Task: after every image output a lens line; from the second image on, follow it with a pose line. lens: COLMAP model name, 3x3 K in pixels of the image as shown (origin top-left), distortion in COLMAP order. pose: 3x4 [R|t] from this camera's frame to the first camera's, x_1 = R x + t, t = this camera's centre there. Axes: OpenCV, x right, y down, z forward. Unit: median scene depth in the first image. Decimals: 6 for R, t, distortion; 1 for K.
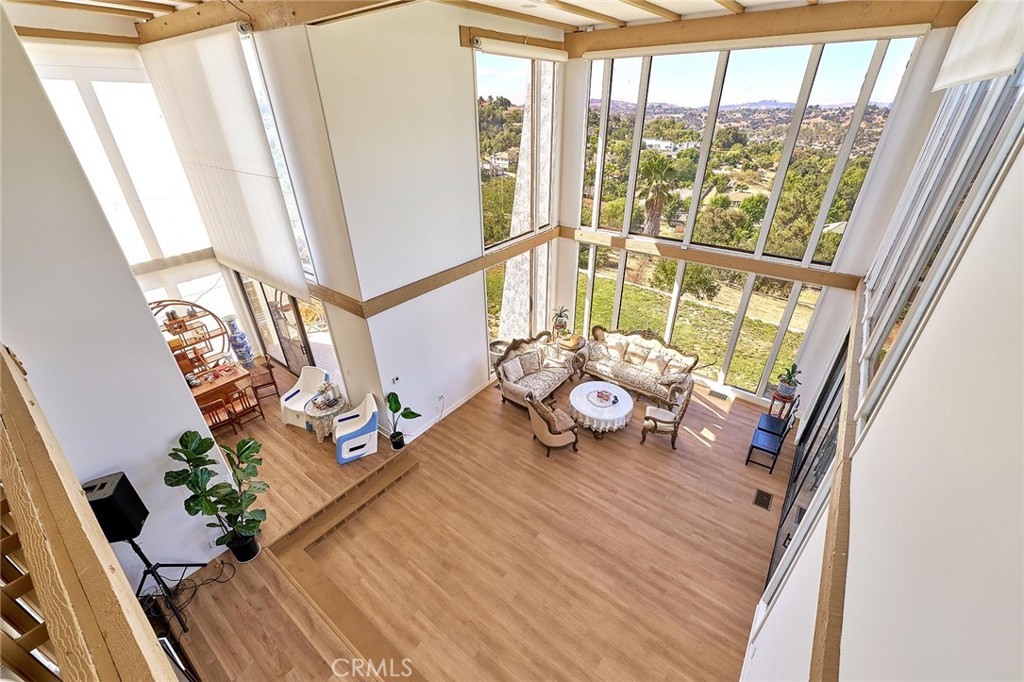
lens RADIAL K [[417.0, 0, 517.7], [0, 417.0, 338.6], [0, 0, 1]] dist [0.000174, 0.000119]
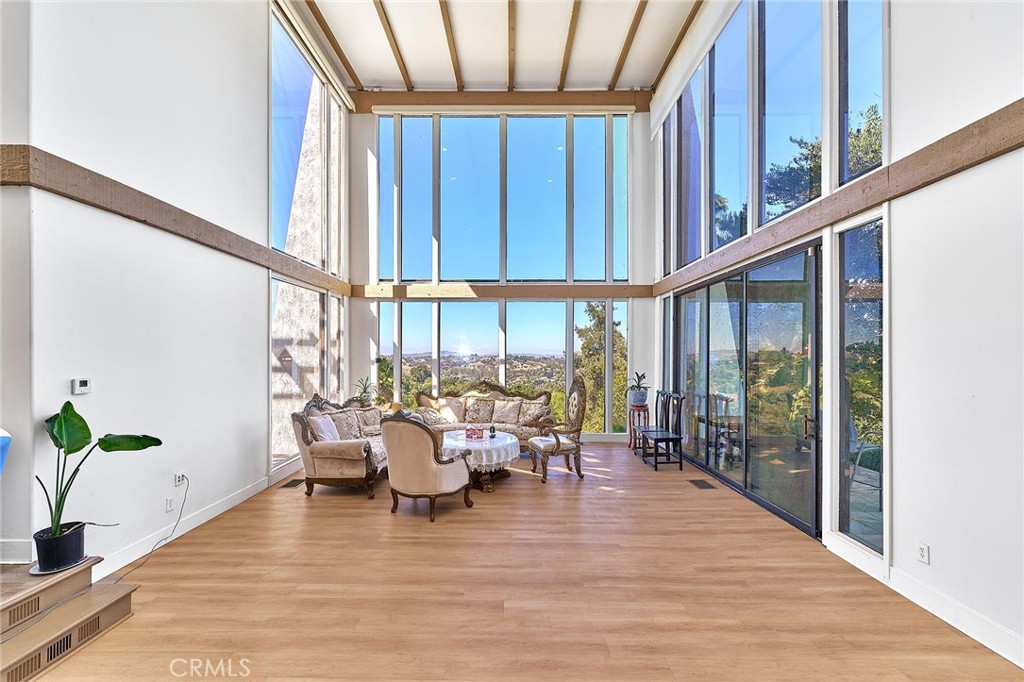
lens RADIAL K [[425.9, 0, 510.6], [0, 425.9, 339.5], [0, 0, 1]] dist [0.001302, 0.000023]
pose [[0.807805, 0.010223, 0.589361, -0.195702], [0.280056, 0.873136, -0.399002, 0.350786], [-0.518671, 0.487370, 0.702460, 0.453040]]
